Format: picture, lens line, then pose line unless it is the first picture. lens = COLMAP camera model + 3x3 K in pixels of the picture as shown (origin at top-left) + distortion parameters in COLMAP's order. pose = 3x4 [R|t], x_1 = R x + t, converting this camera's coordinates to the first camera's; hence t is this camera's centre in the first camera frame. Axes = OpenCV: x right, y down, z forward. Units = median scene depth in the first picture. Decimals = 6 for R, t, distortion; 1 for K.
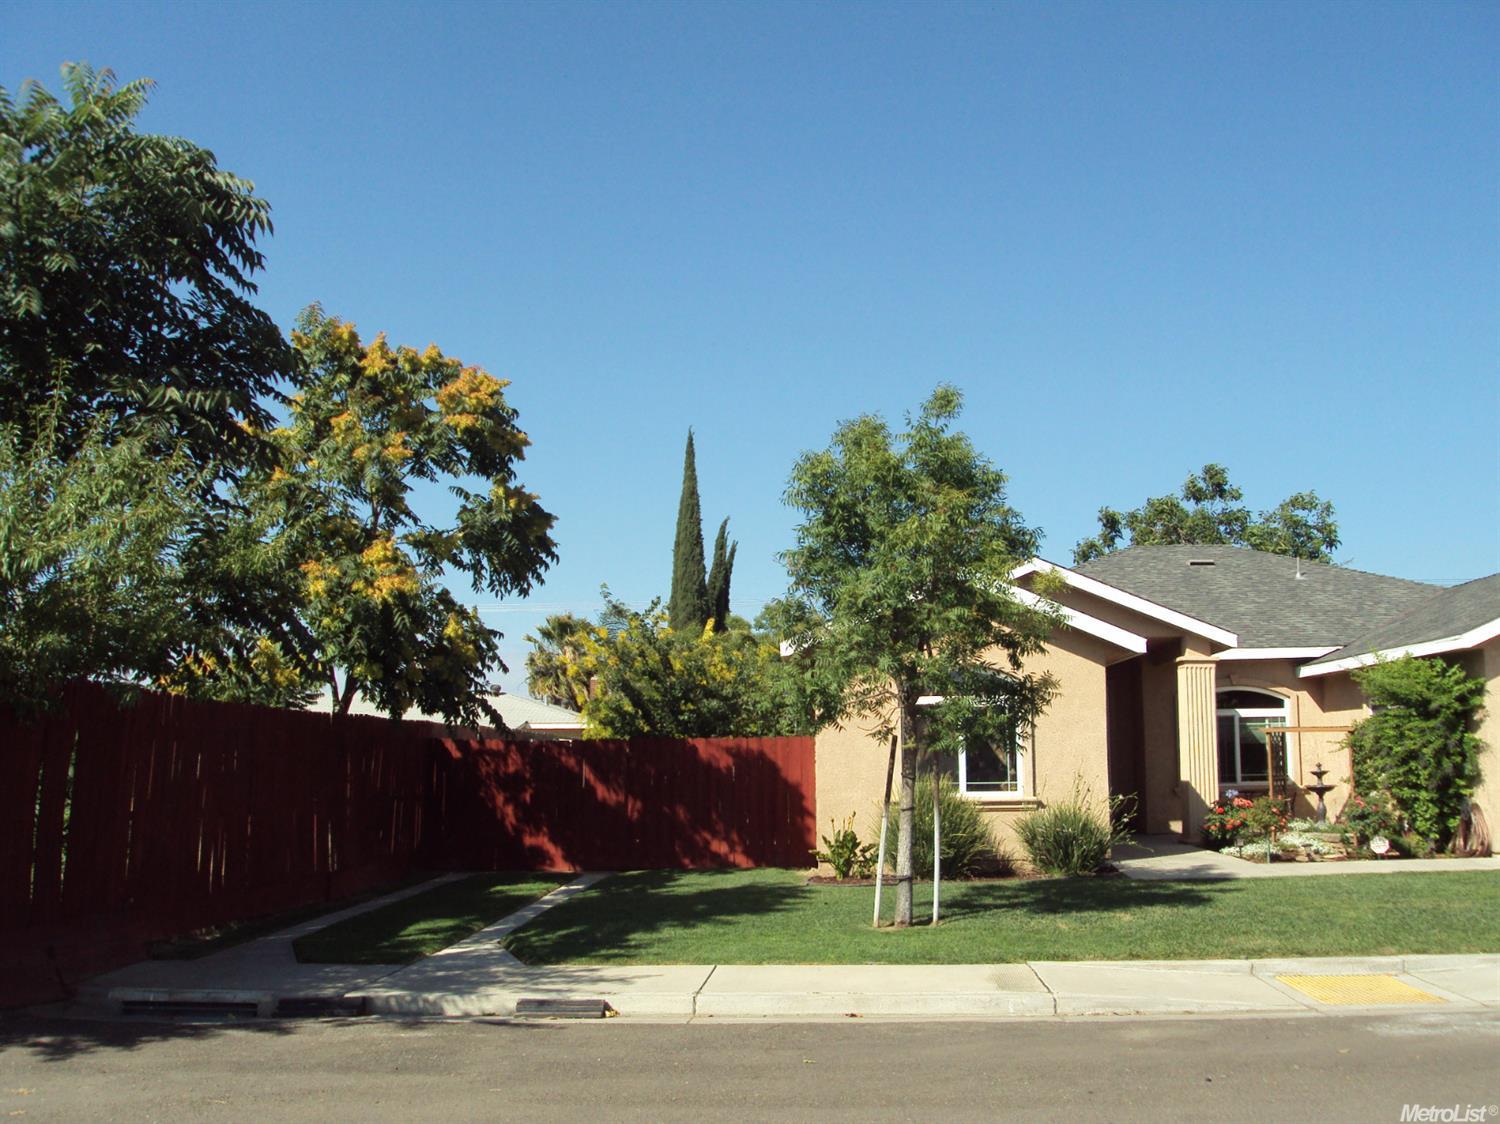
lens RADIAL K [[1444.6, 0, 749.8], [0, 1444.6, 559.6], [0, 0, 1]] dist [-0.114761, 0.003604]
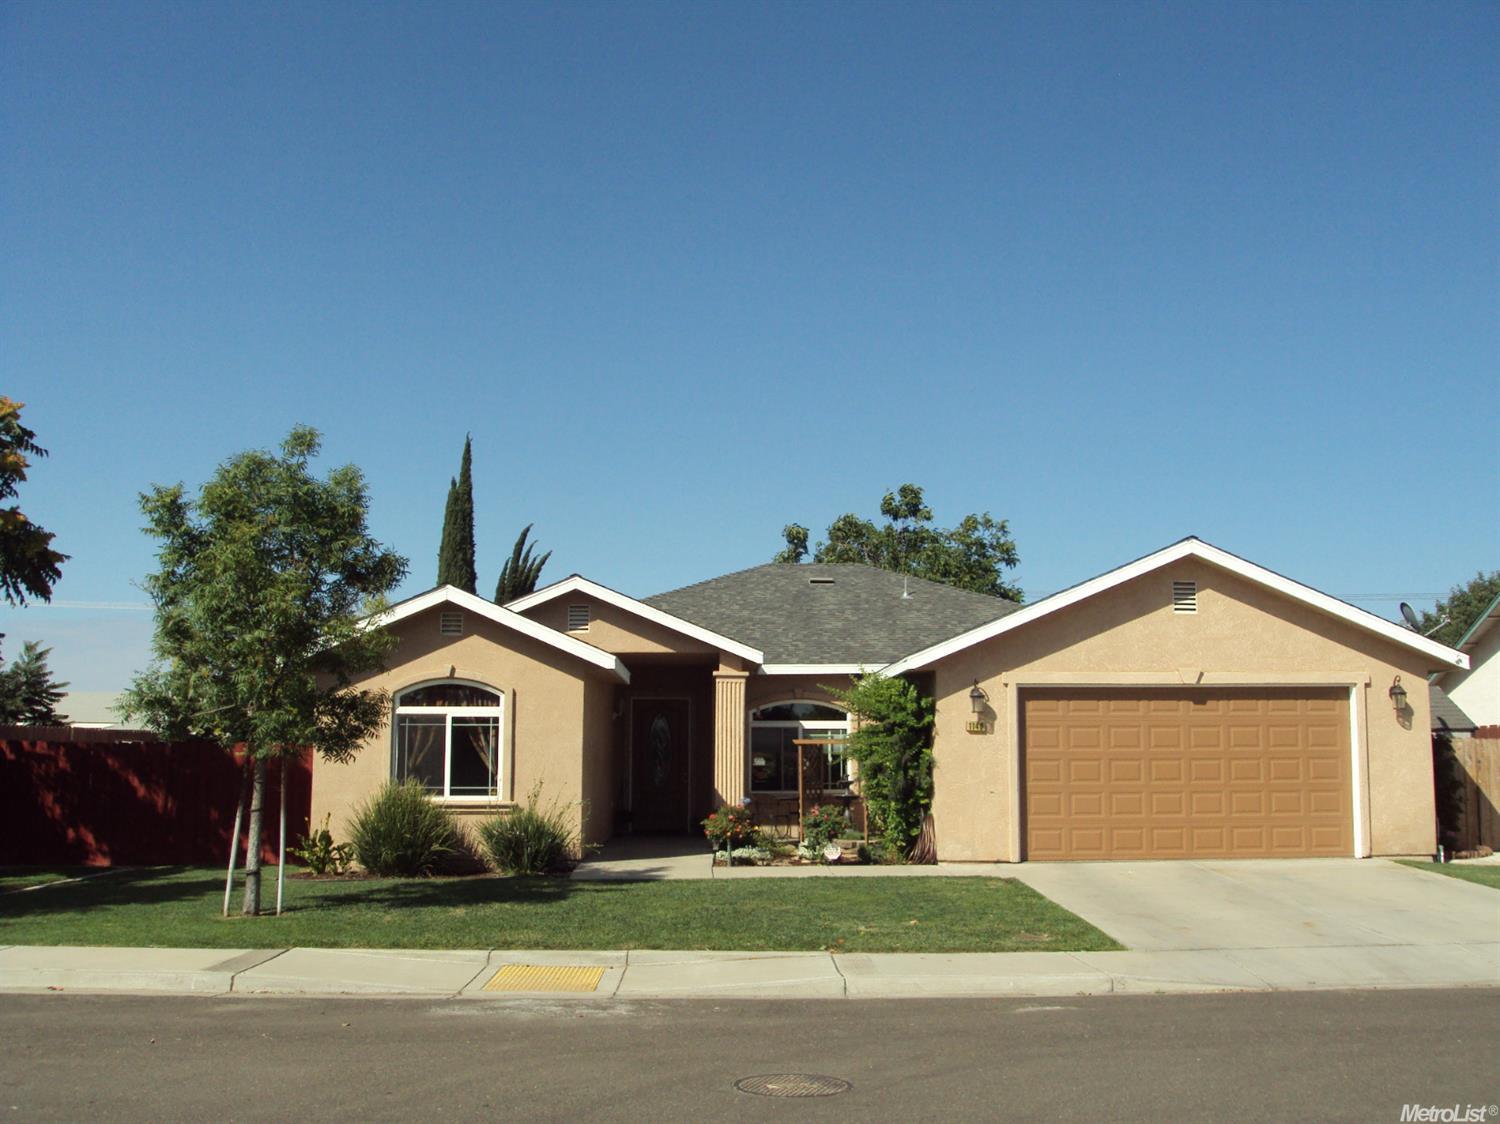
lens RADIAL K [[1443.1, 0, 756.0], [0, 1443.1, 583.3], [0, 0, 1]] dist [-0.096255, 0.023347]
pose [[0.996119, 0.014981, 0.086738, 0.283934], [-0.016244, 0.999772, 0.013878, -0.015684], [-0.086510, -0.015233, 0.996135, -0.085450]]
